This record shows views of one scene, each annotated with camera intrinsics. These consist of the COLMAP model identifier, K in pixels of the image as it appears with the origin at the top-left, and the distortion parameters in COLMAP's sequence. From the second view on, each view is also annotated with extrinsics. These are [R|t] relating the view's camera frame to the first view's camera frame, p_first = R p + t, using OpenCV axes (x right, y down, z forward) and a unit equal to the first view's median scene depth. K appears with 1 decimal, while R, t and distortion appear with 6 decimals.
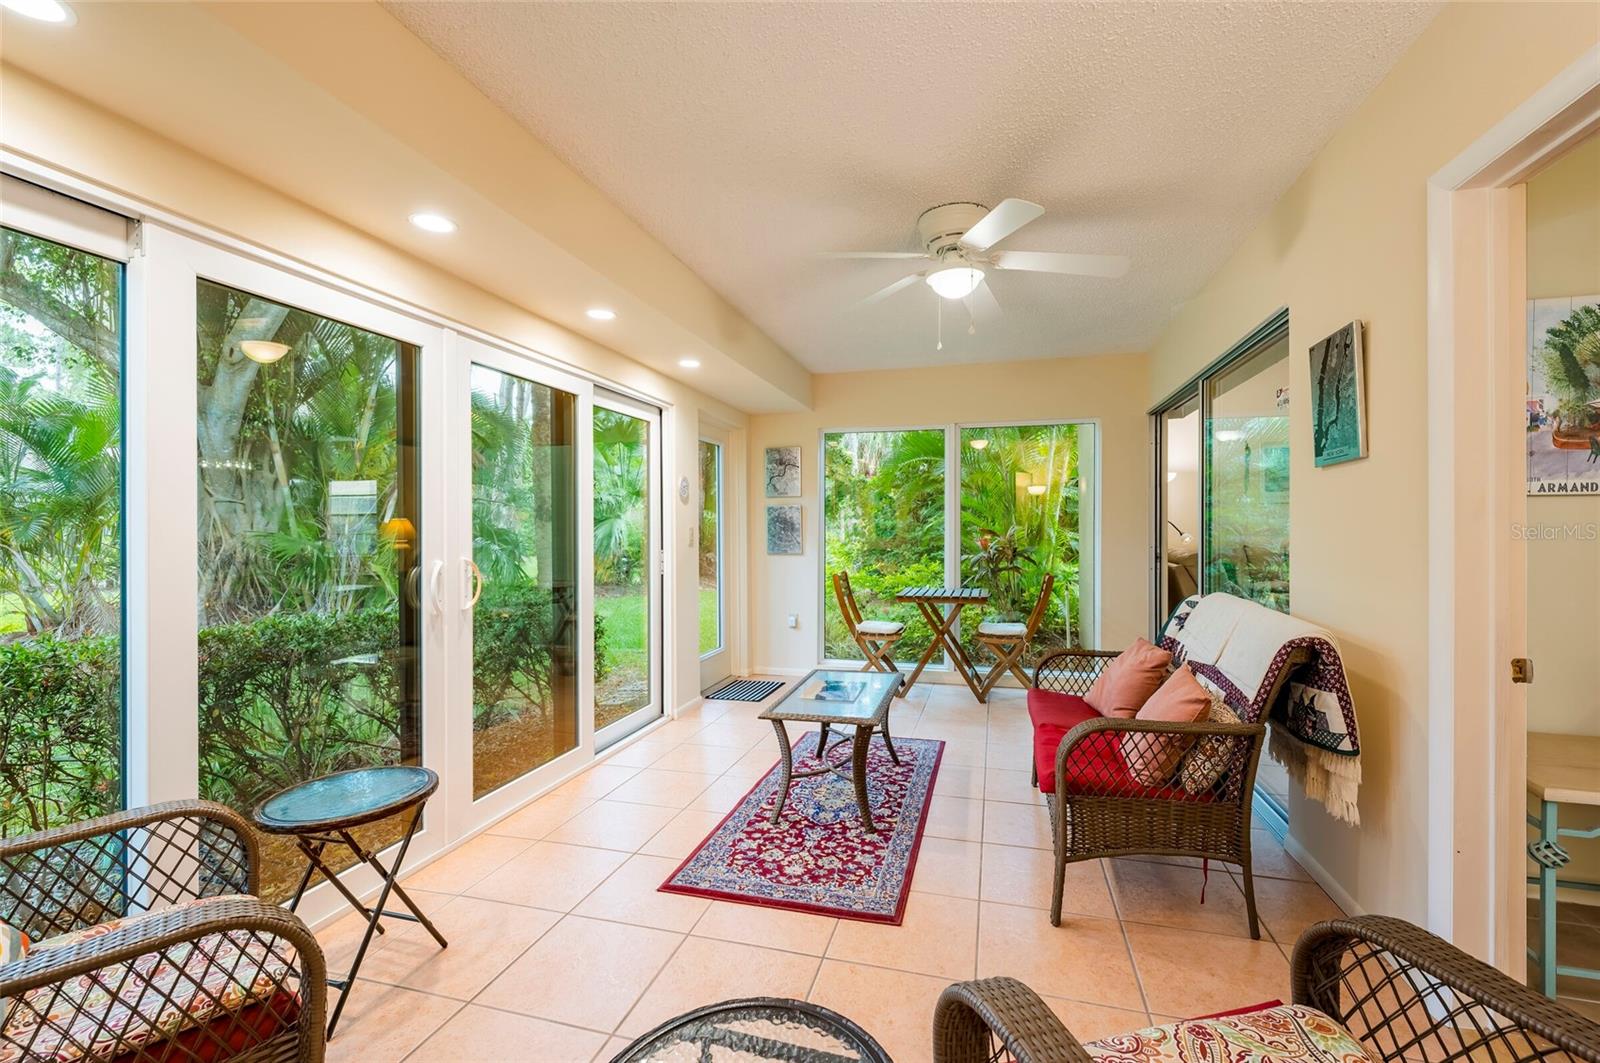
lens RADIAL K [[659.8, 0, 815.3], [0, 659.8, 530.3], [0, 0, 1]] dist [0.000519, -0.000115]
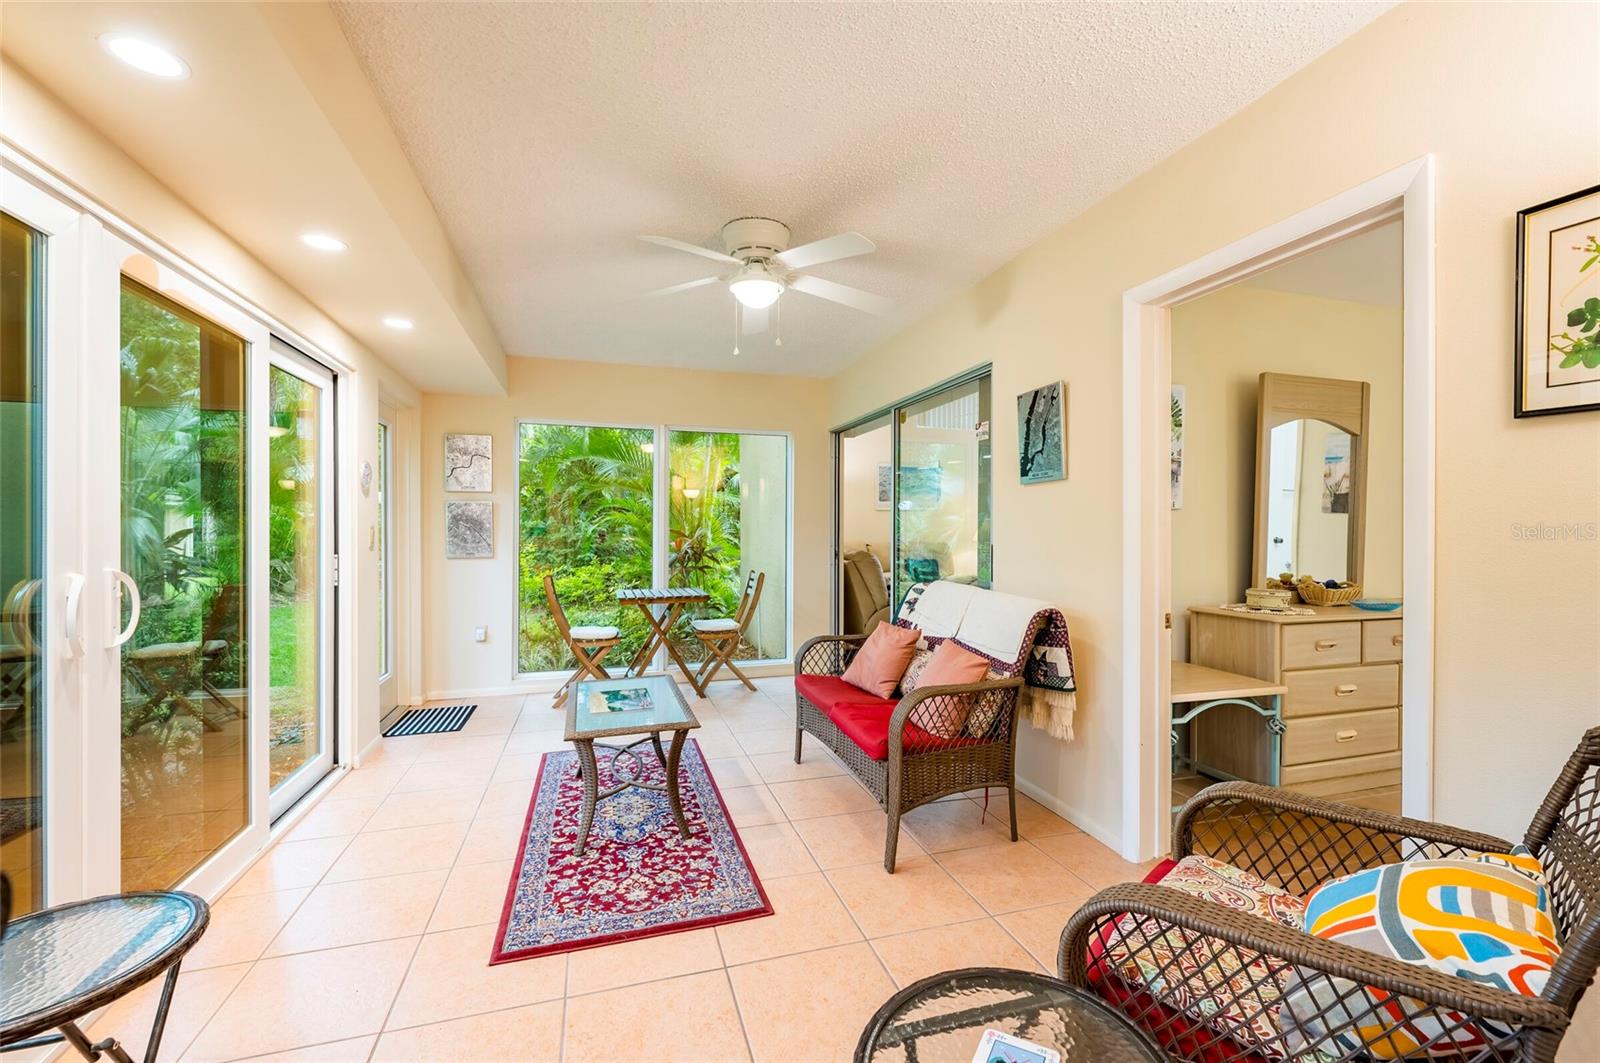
lens RADIAL K [[655.4, 0, 794.6], [0, 655.4, 530.9], [0, 0, 1]] dist [0.001226, 0.000082]
pose [[0.850623, 0.003728, 0.525763, -0.304846], [-0.002578, 0.999992, -0.002918, 0.004399], [-0.525770, 0.001127, 0.850626, 0.090957]]
